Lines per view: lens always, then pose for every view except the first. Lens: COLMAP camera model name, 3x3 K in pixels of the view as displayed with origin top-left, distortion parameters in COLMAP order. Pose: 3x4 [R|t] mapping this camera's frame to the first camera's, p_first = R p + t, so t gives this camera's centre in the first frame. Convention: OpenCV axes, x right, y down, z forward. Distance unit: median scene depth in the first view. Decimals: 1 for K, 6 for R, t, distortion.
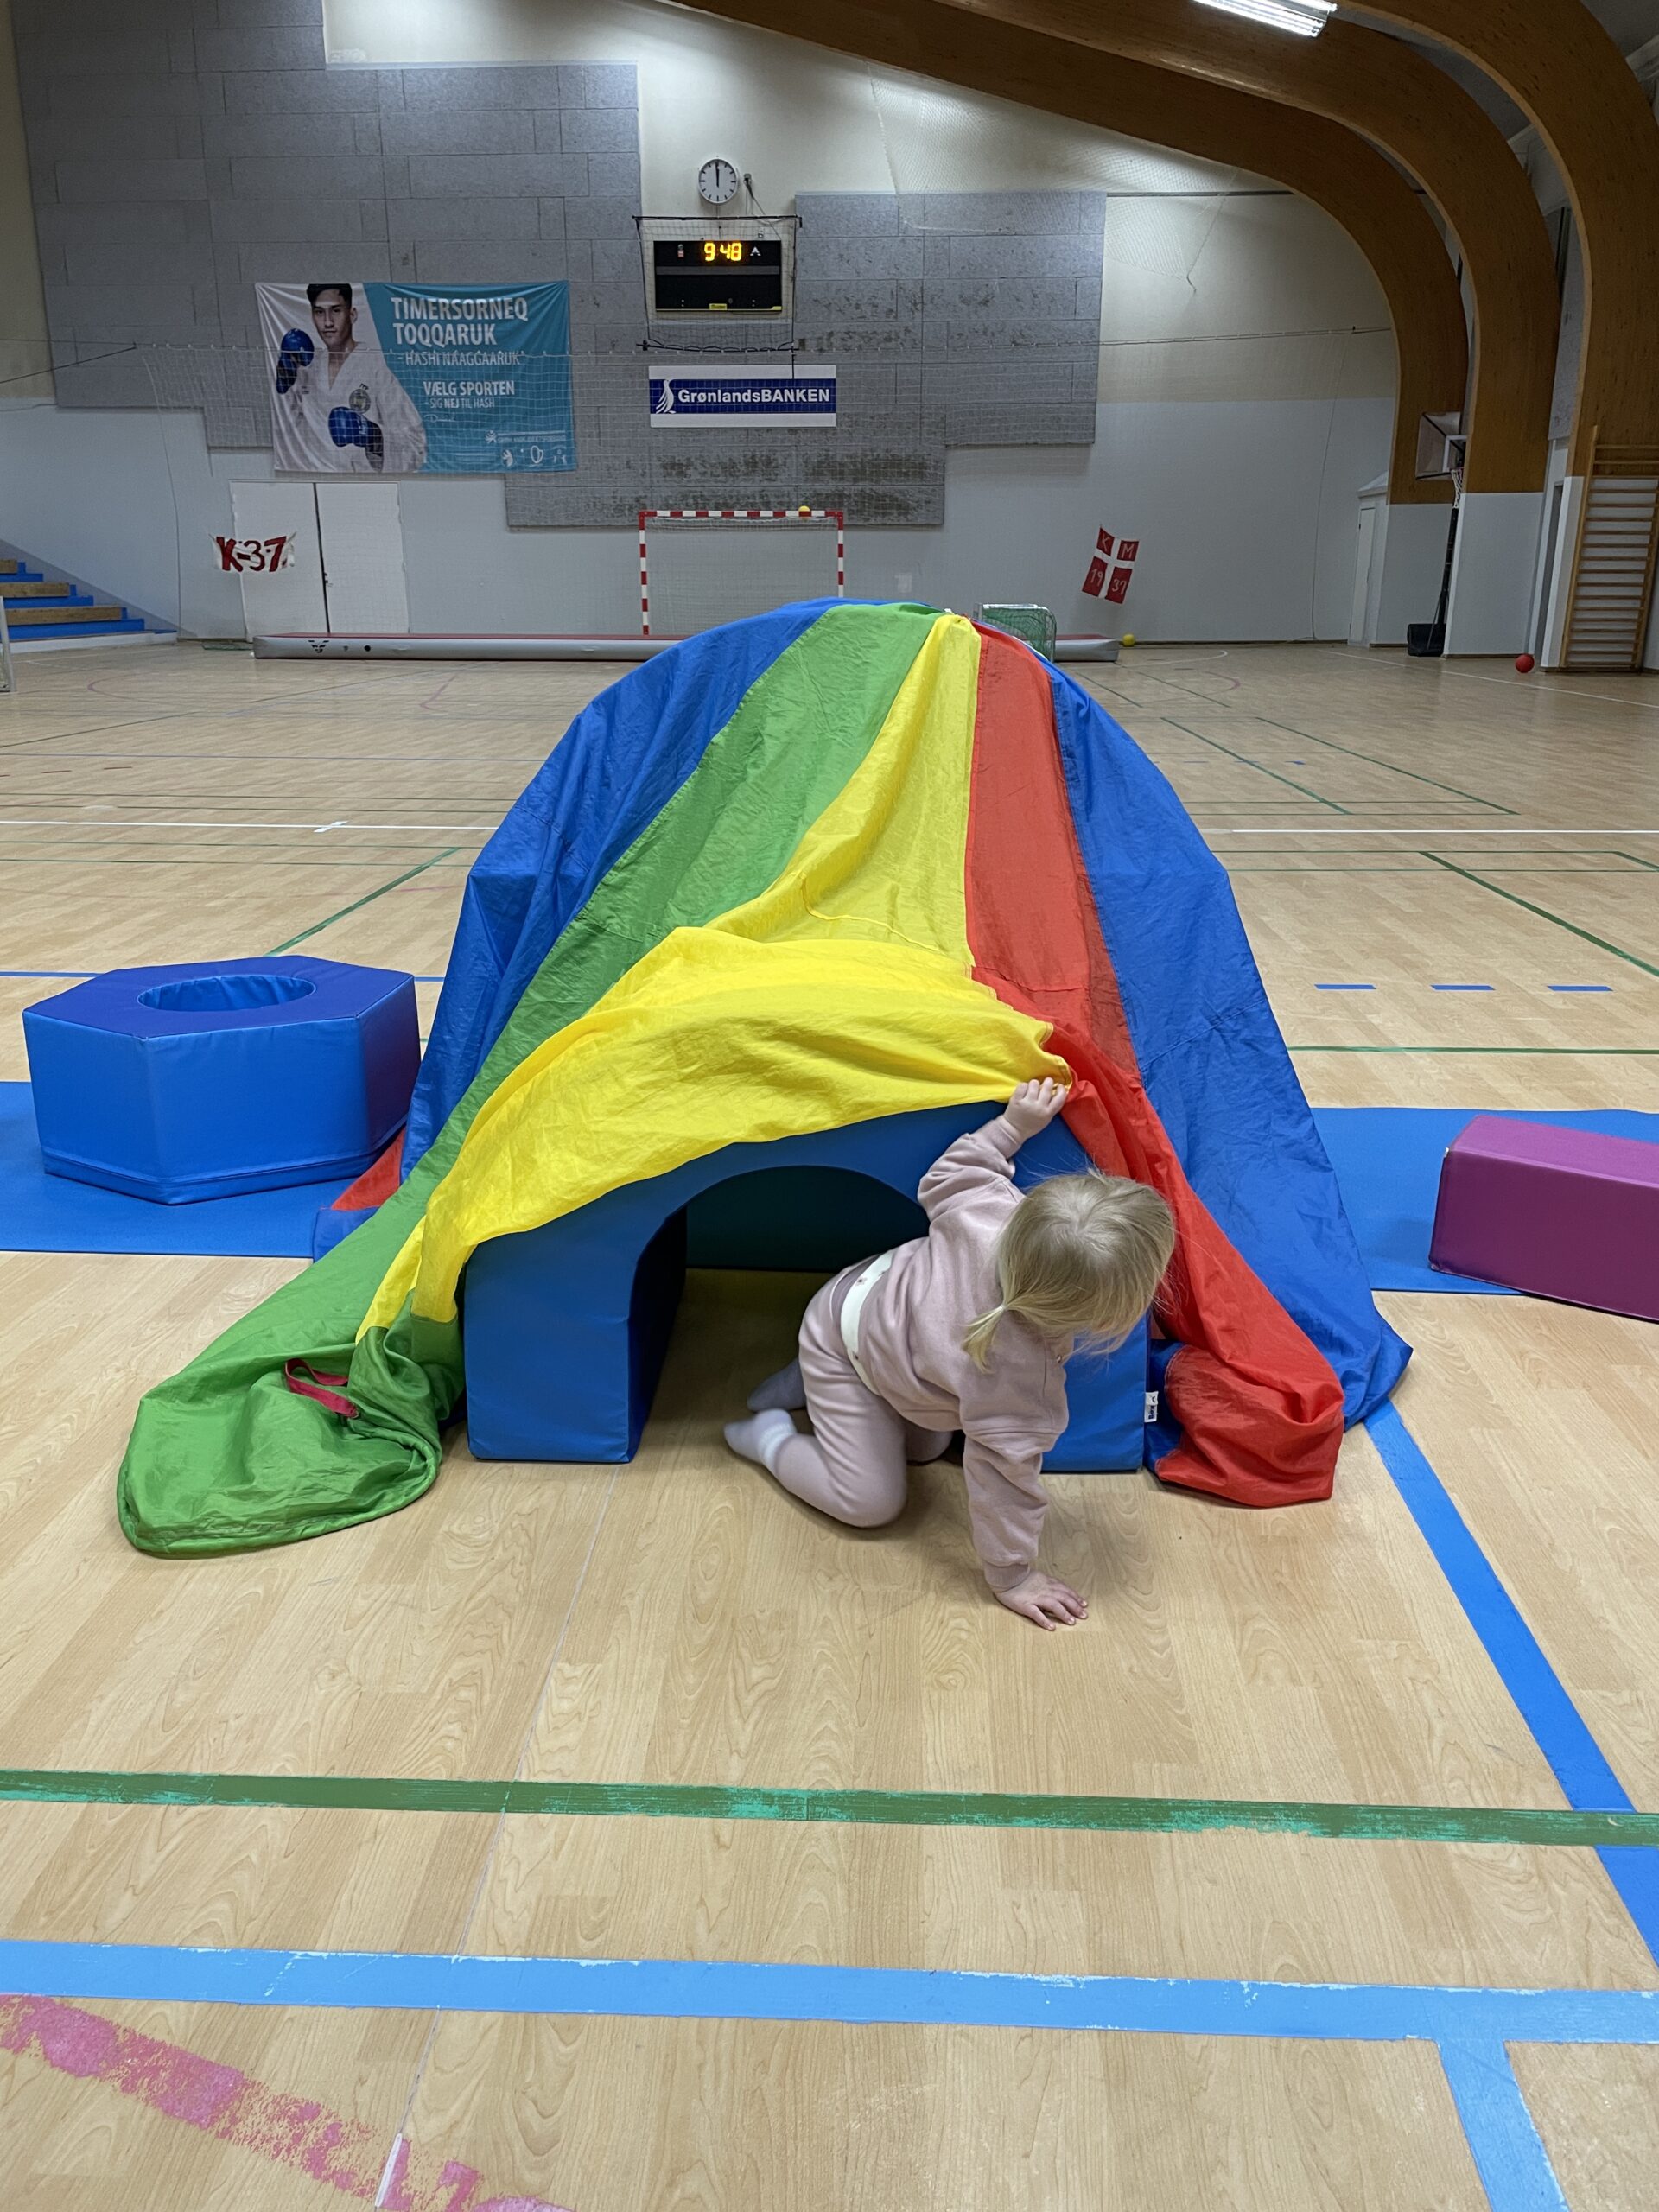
lens RADIAL K [[1714.6, 0, 838.5], [0, 1714.6, 1113.8], [0, 0, 1]] dist [0.042527, -0.049072]
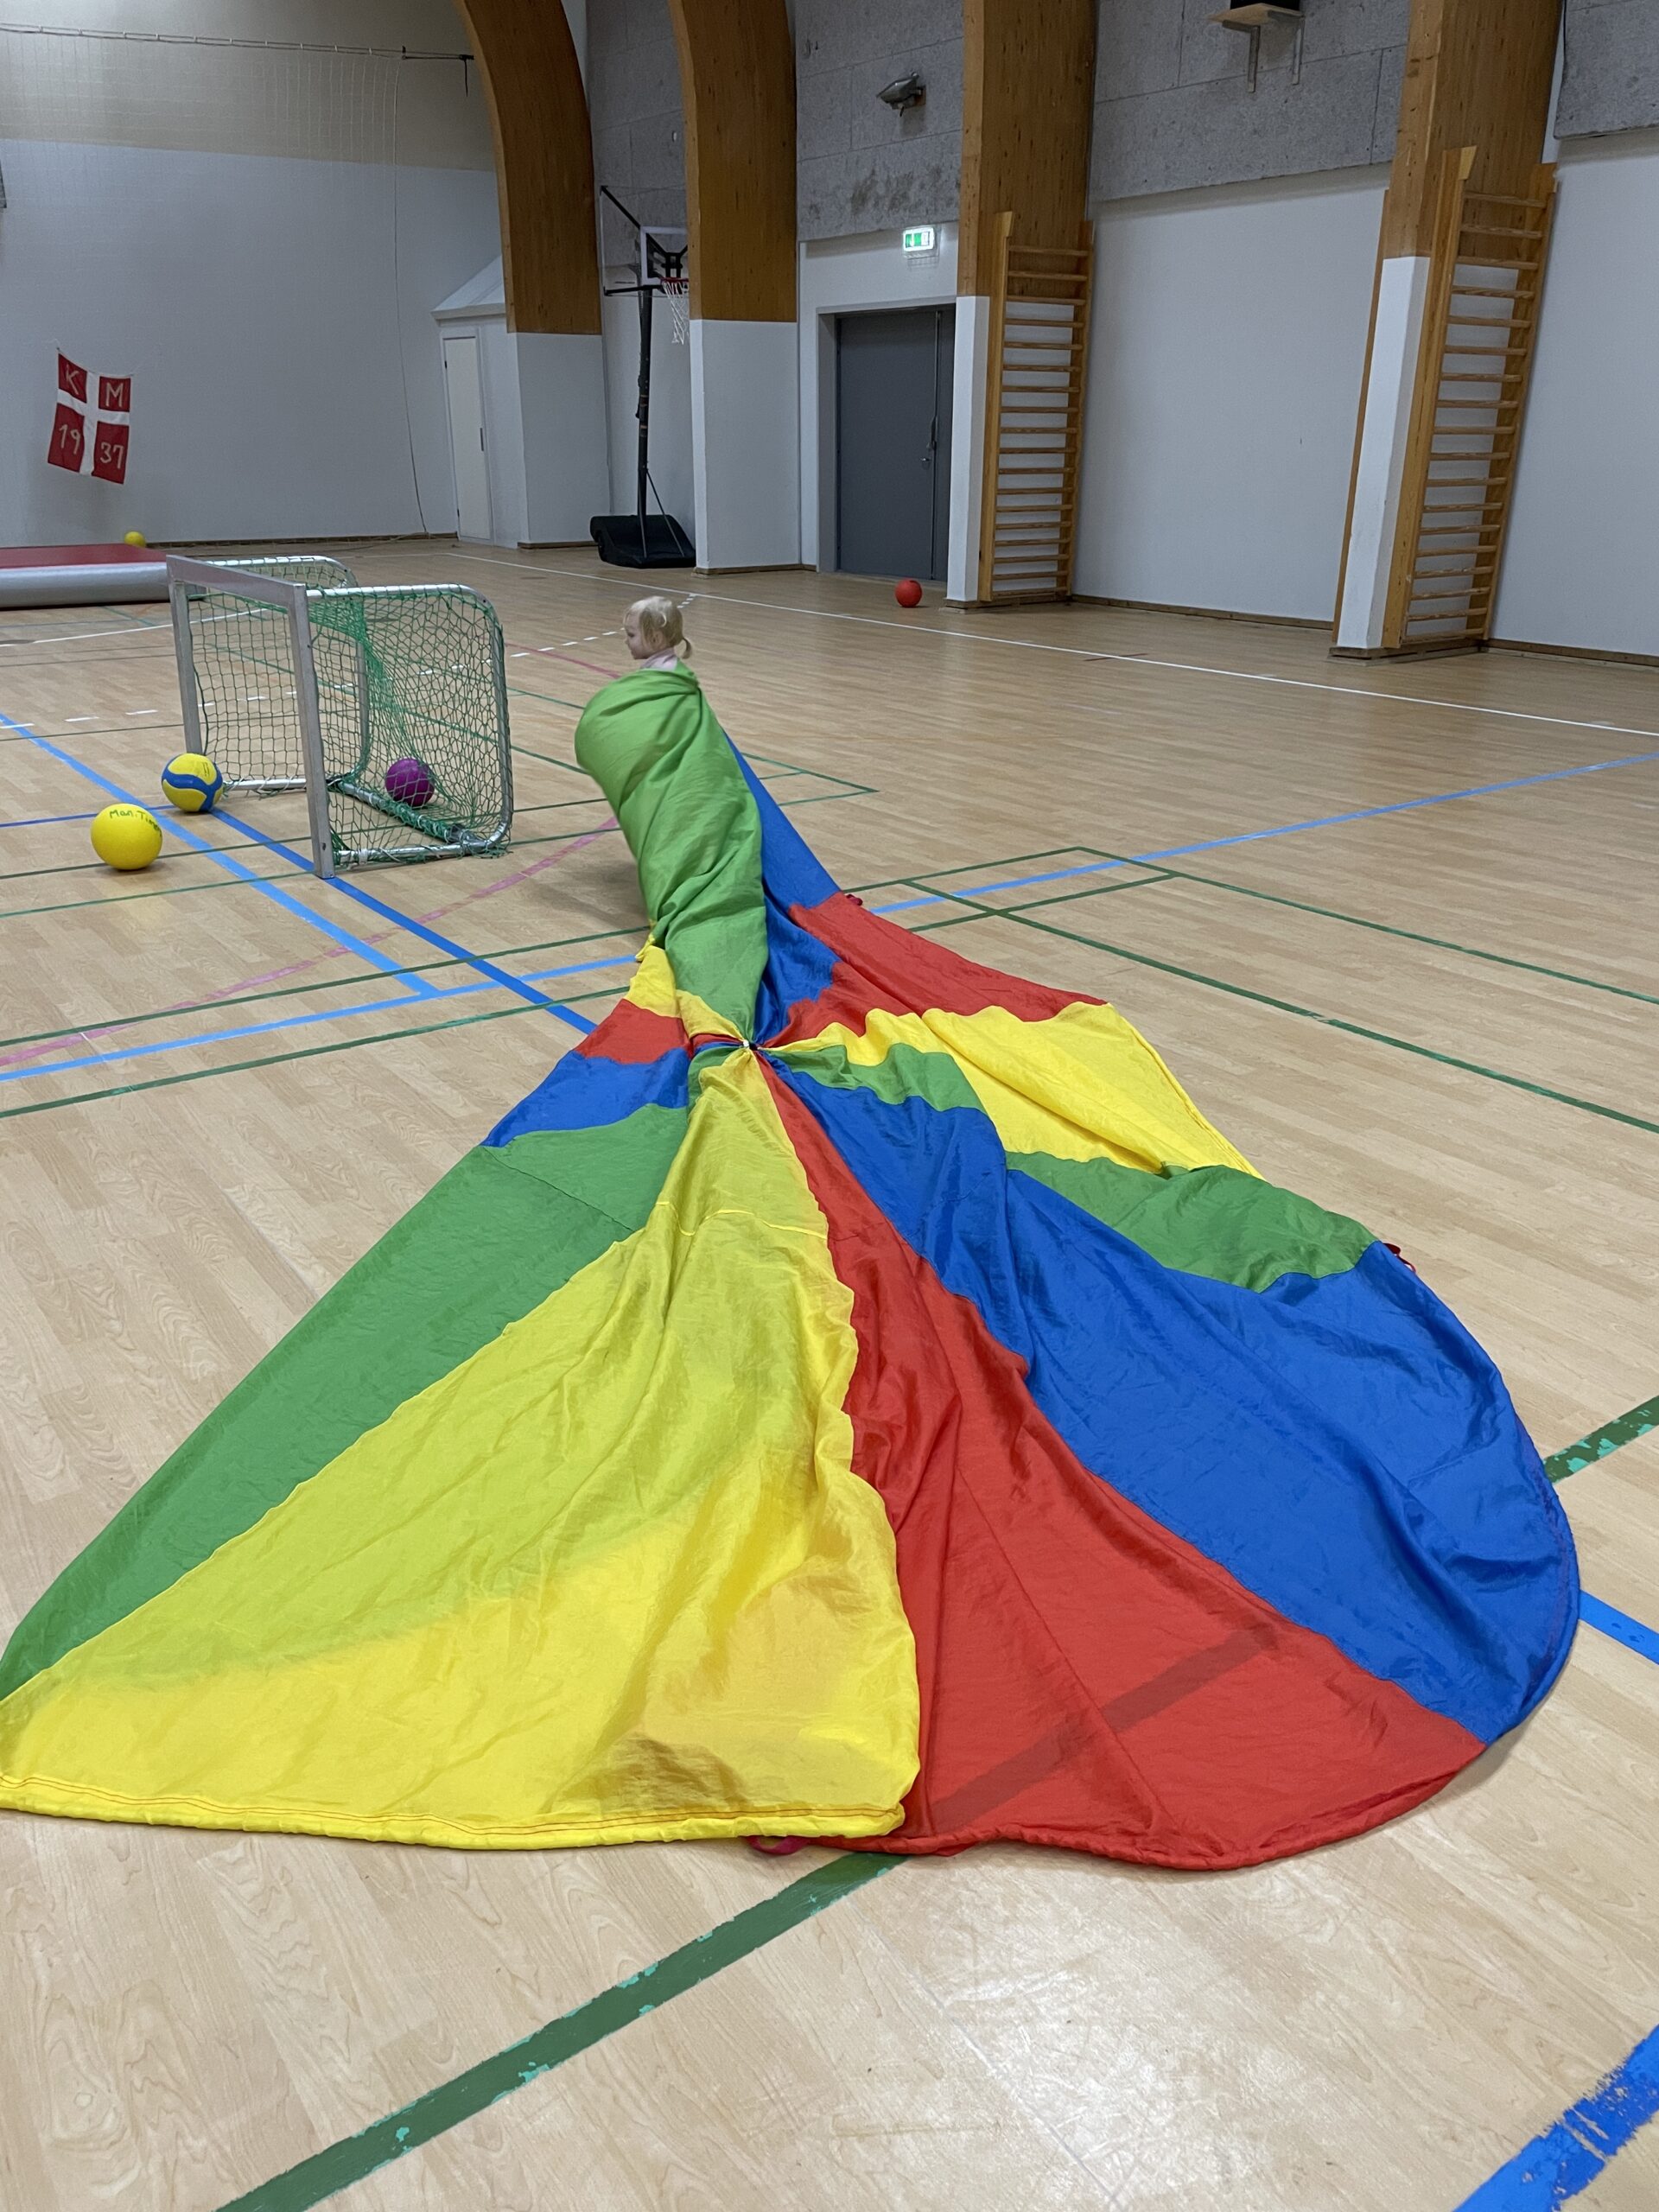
lens RADIAL K [[1714.6, 0, 828.6], [0, 1714.6, 1104.4], [0, 0, 1]] dist [0.042527, -0.049072]
pose [[0.798414, -0.214653, 0.562547, -0.025532], [0.171484, 0.976667, 0.129286, -0.117305], [-0.577173, -0.006757, 0.816594, 0.353049]]
